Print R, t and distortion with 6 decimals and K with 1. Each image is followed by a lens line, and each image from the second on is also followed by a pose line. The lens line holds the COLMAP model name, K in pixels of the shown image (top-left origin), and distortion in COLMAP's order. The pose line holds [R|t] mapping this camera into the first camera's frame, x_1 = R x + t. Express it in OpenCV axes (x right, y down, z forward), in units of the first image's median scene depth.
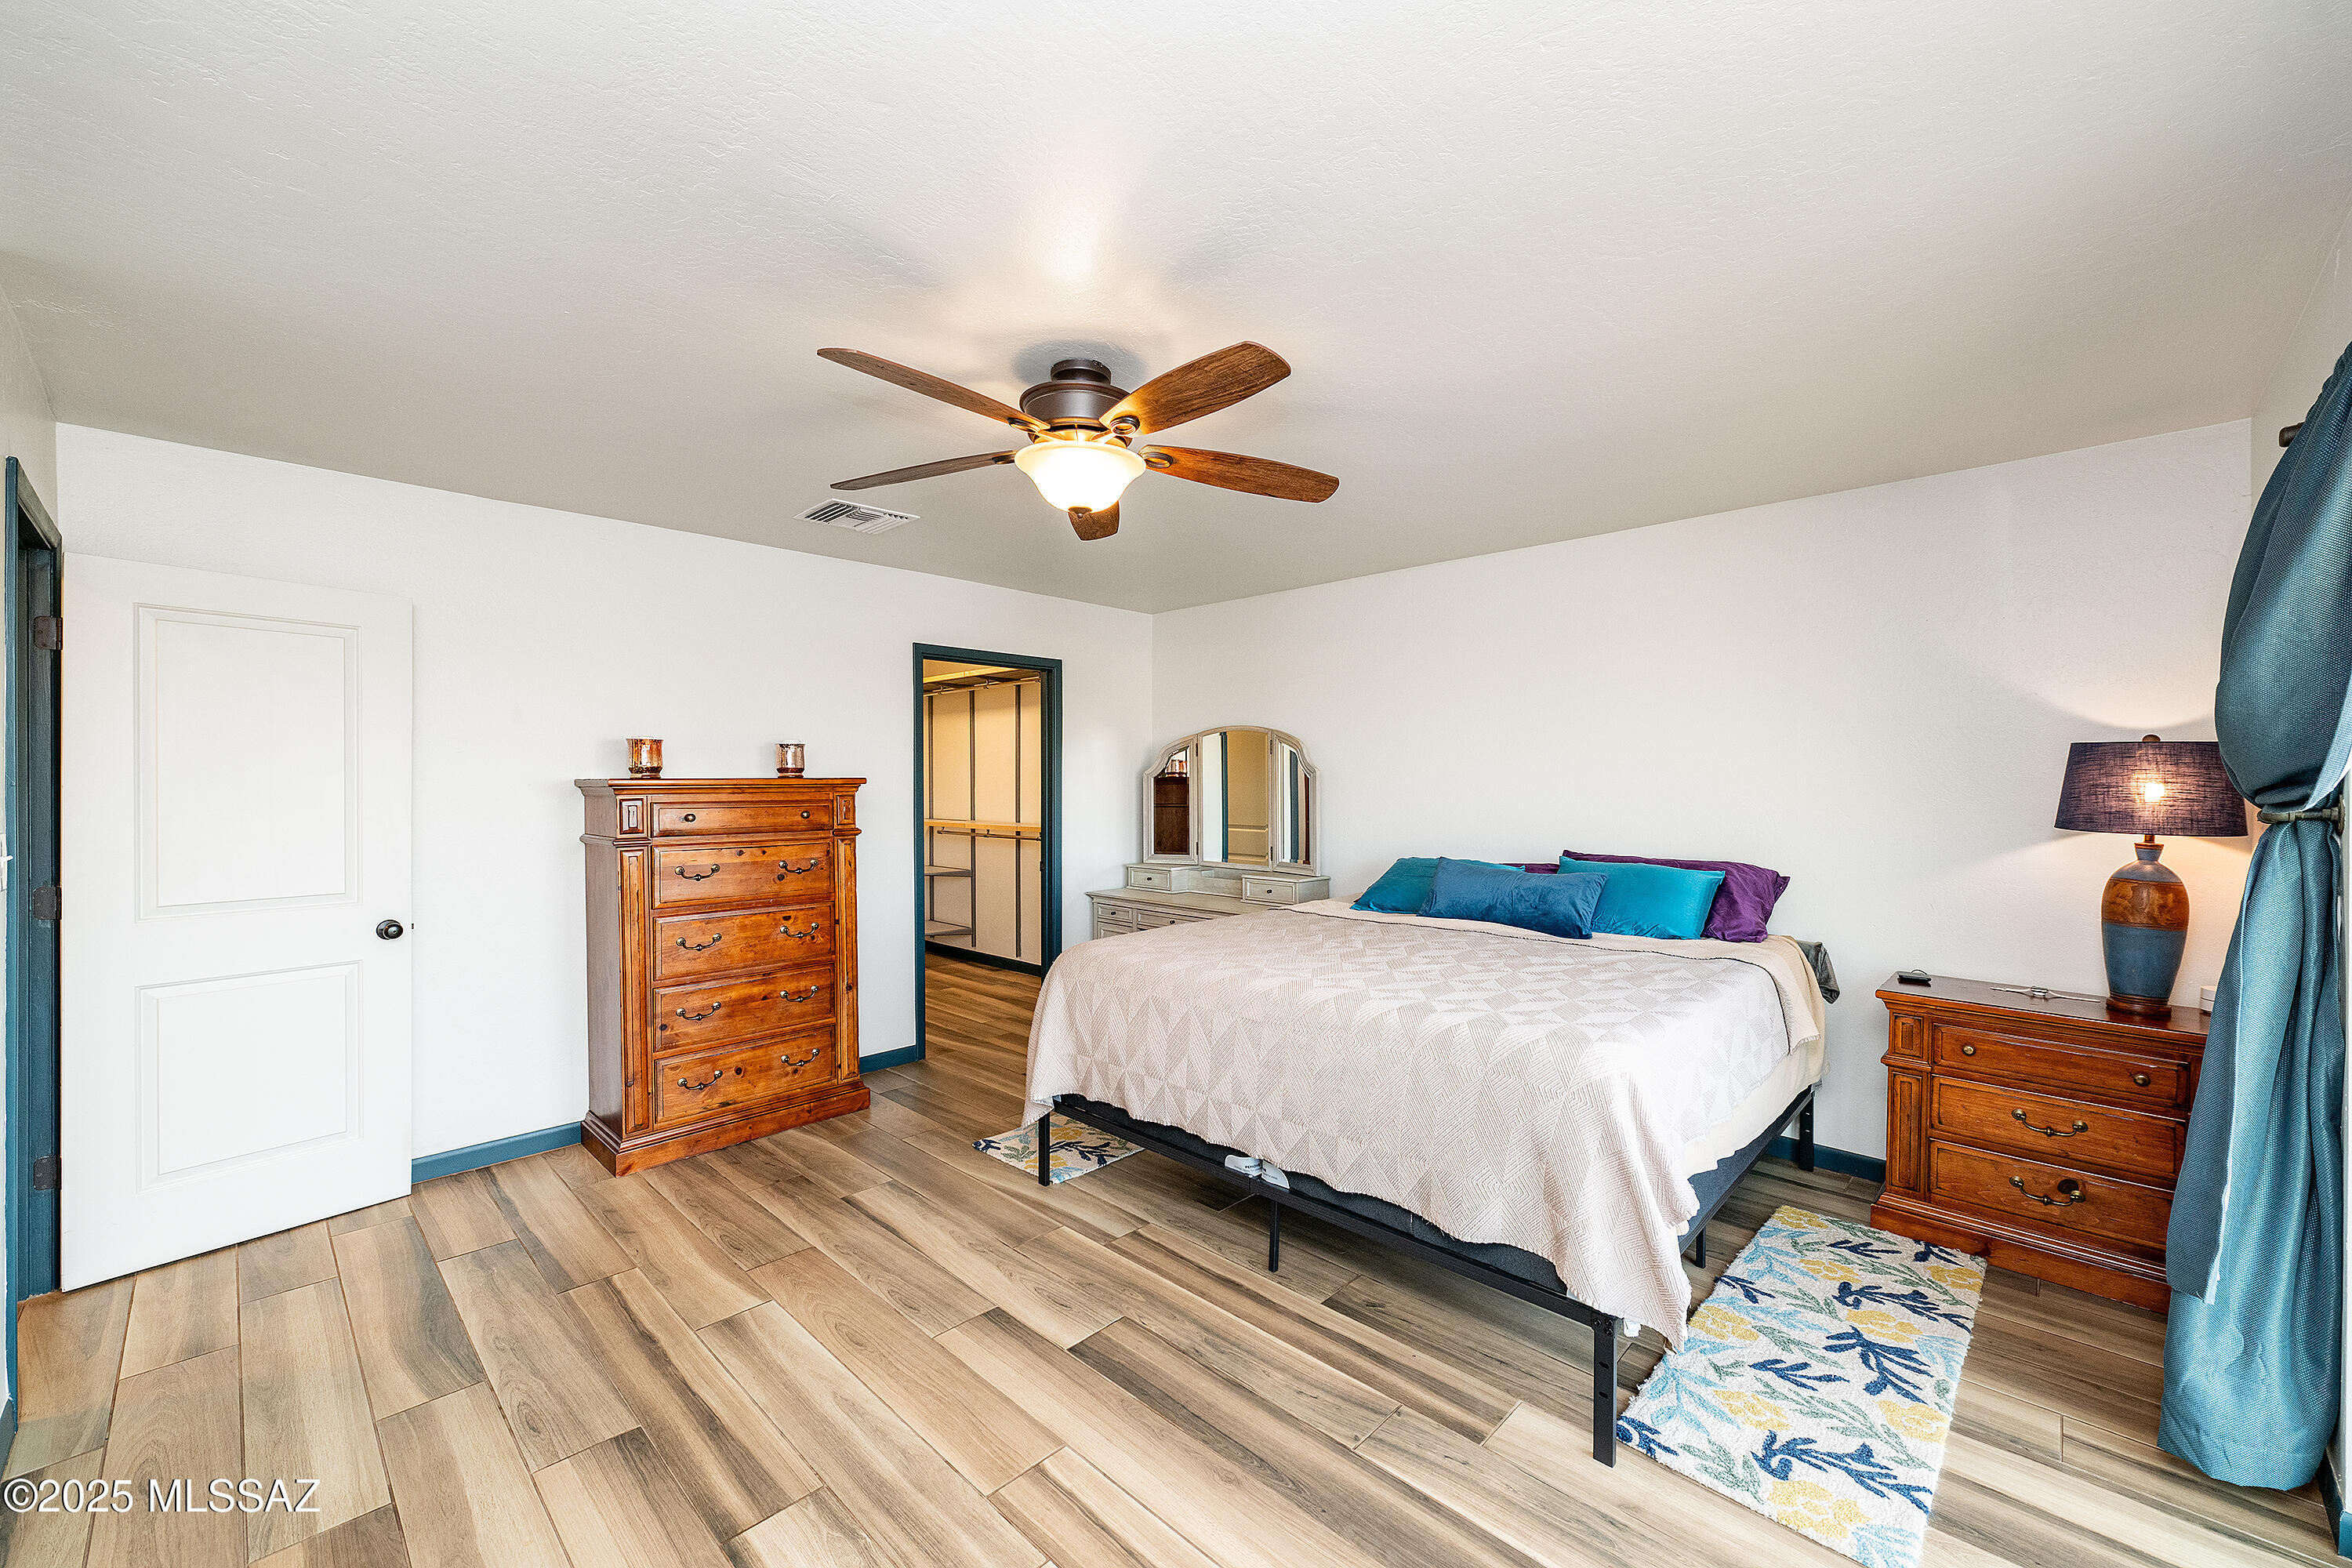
lens RADIAL K [[969.8, 0, 1204.9], [0, 969.8, 805.5], [0, 0, 1]] dist [0.000716, 0.000427]
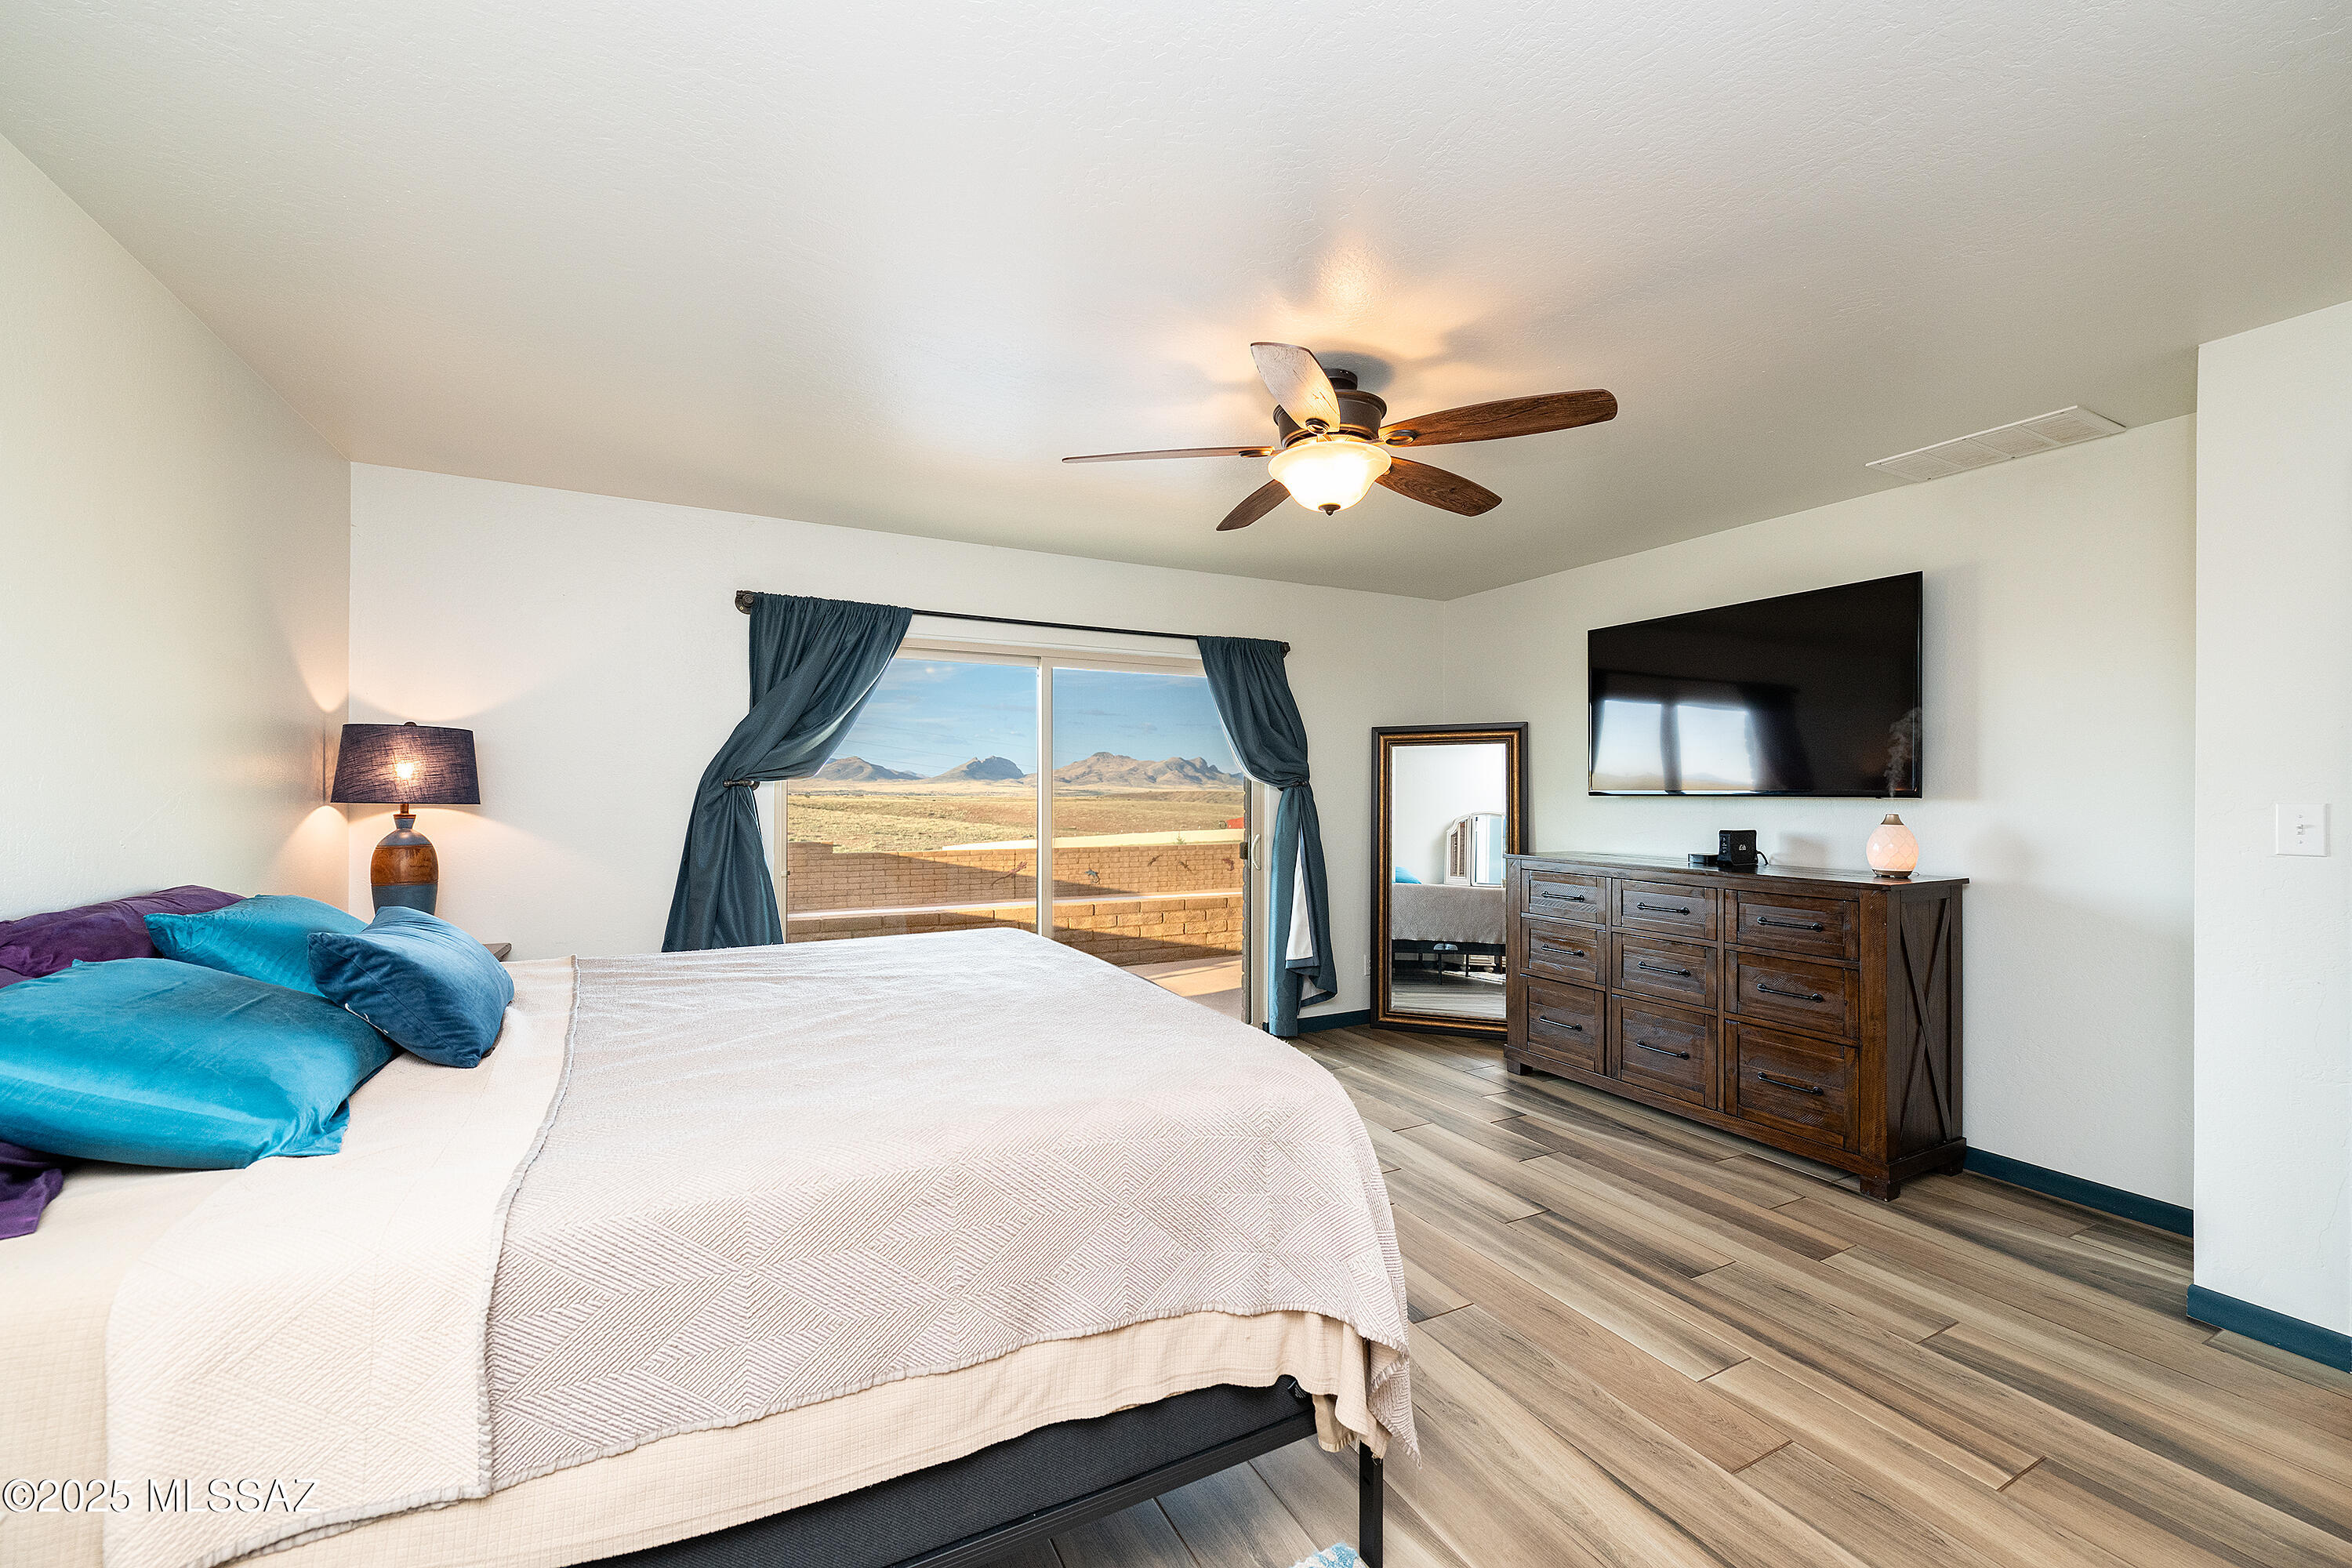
lens RADIAL K [[969.8, 0, 1204.9], [0, 969.8, 805.5], [0, 0, 1]] dist [0.000716, 0.000427]
pose [[-0.950499, 0.000120, 0.310728, -0.294077], [0.003773, 0.999931, 0.011154, 0.019496], [-0.310705, 0.011774, -0.950433, 1.815577]]
